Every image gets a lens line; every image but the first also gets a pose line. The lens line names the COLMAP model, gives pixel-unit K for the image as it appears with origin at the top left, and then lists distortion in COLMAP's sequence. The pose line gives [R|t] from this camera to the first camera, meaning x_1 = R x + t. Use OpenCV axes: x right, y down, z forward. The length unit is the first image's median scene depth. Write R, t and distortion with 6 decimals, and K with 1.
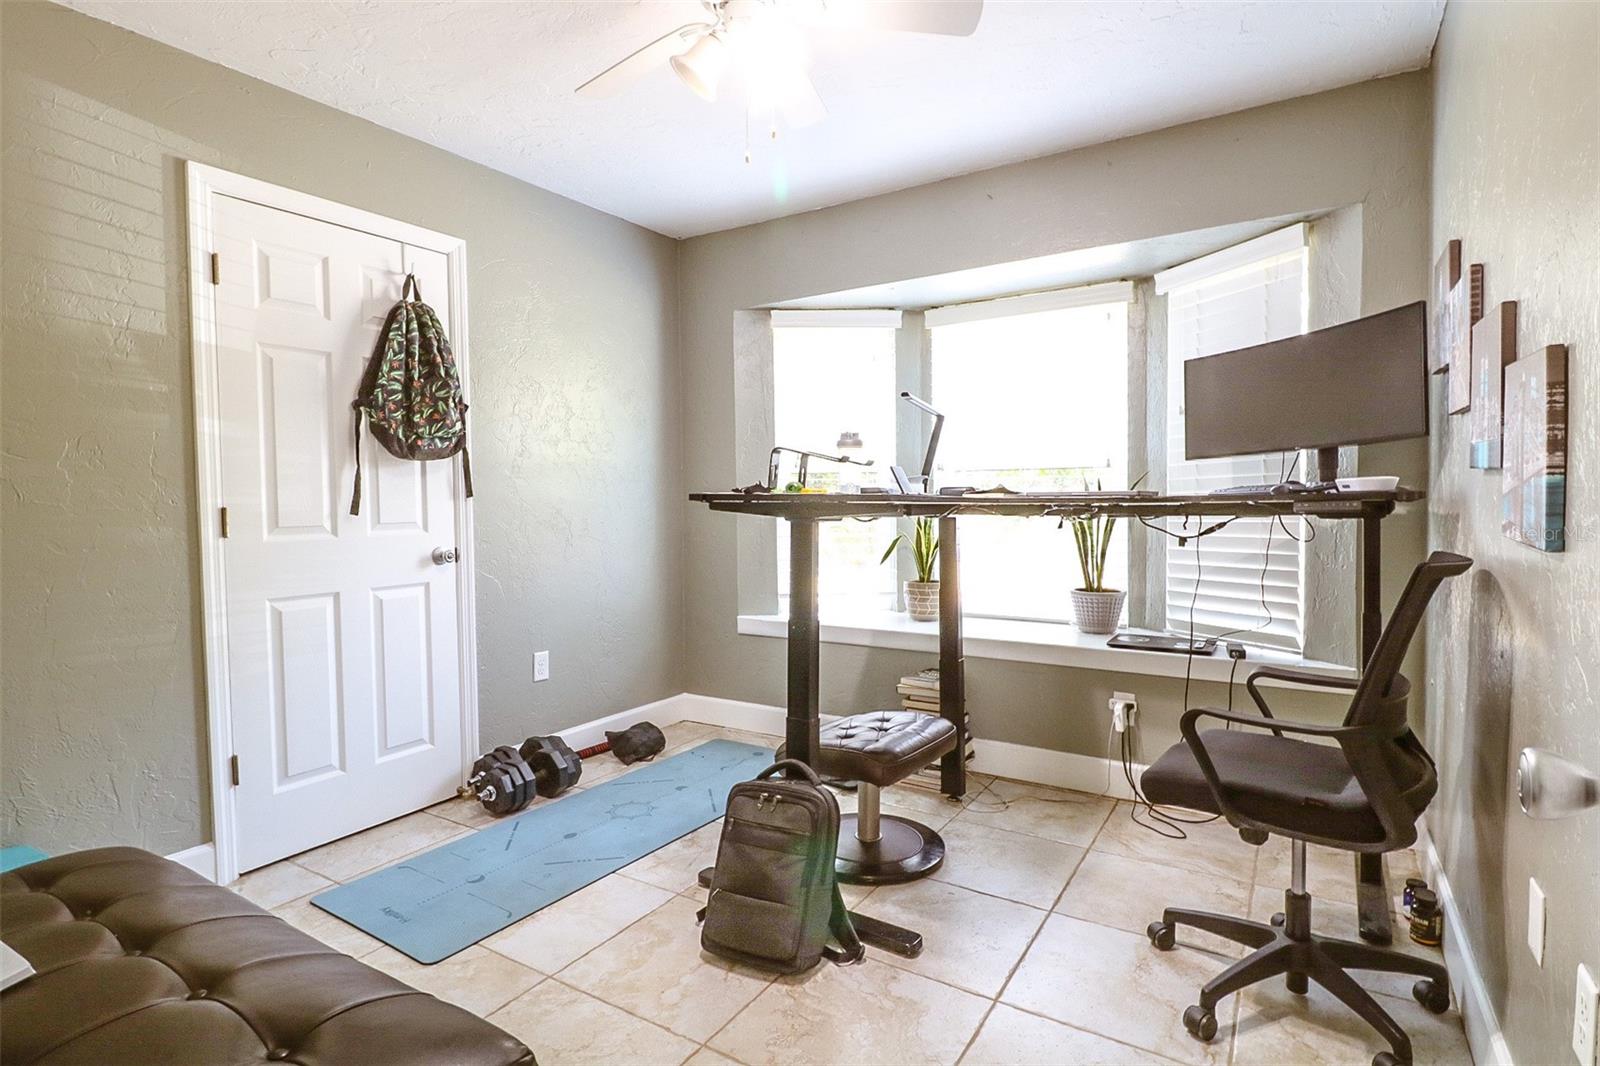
lens RADIAL K [[805.2, 0, 805.2], [0, 805.2, 523.0], [0, 0, 1]] dist [-0.002794, -0.000993]
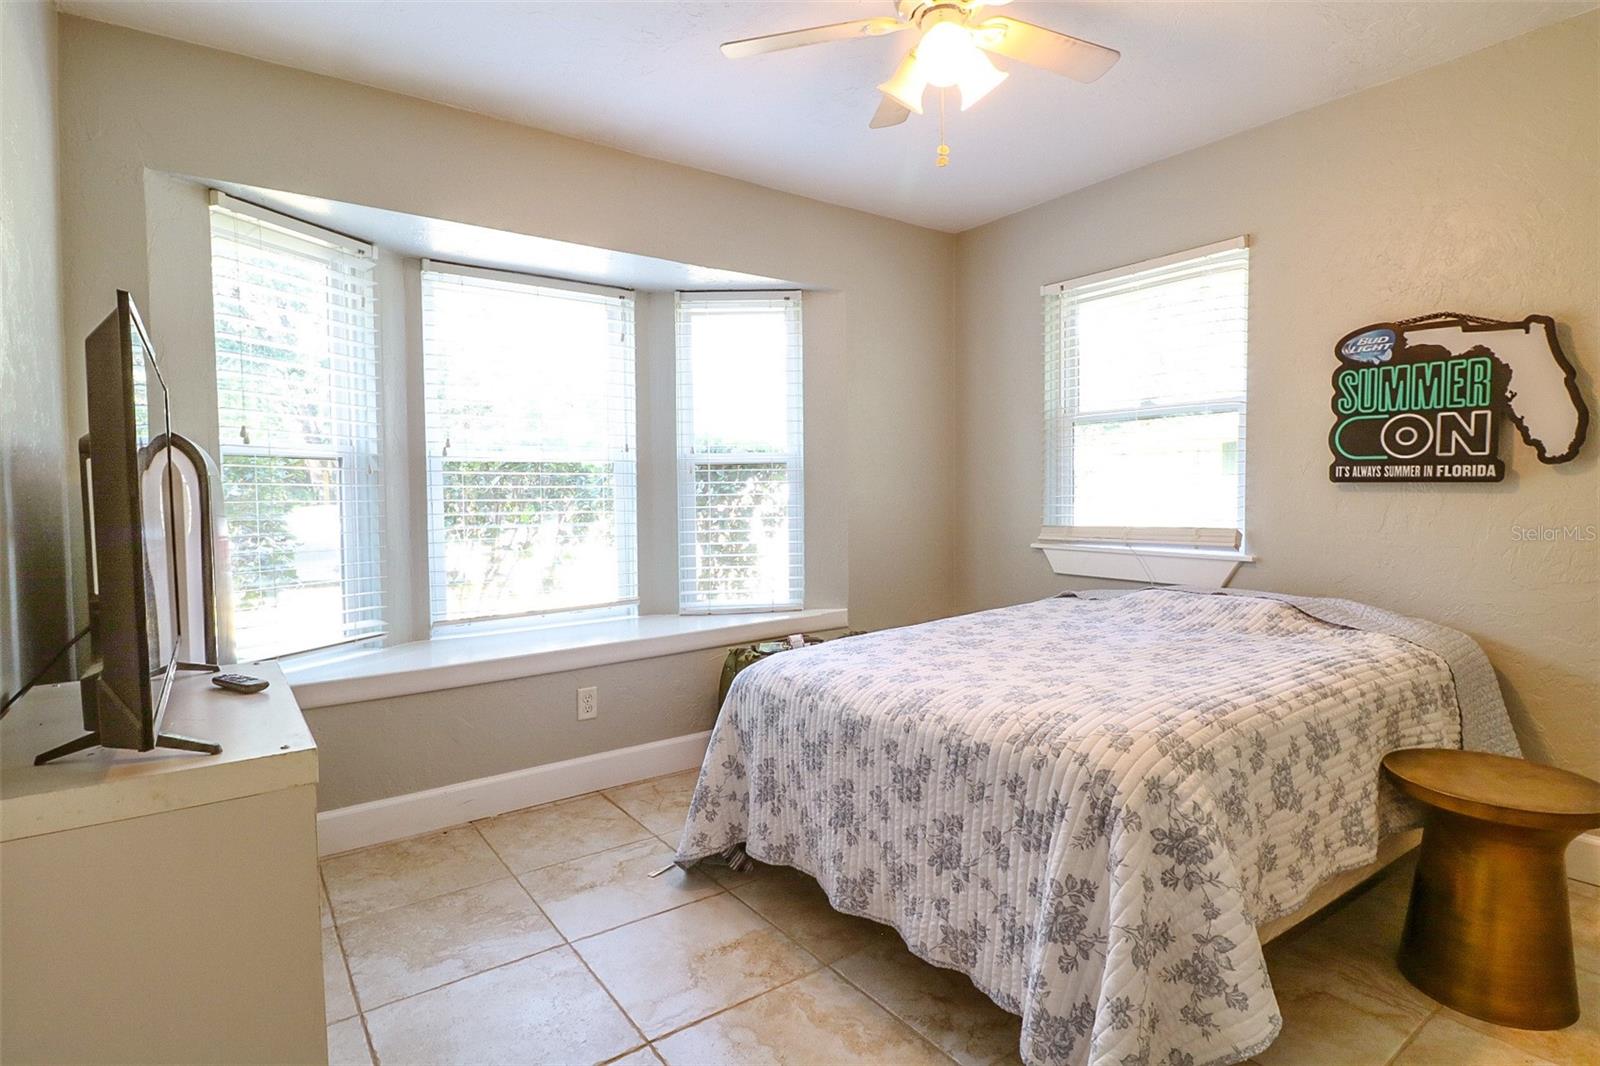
lens RADIAL K [[805.2, 0, 805.2], [0, 805.2, 523.0], [0, 0, 1]] dist [-0.002794, -0.000993]
pose [[0.363359, -0.023591, 0.931351, -0.540421], [0.030565, 0.999443, 0.013391, 0.015413], [-0.931148, 0.023601, 0.363877, 0.352621]]
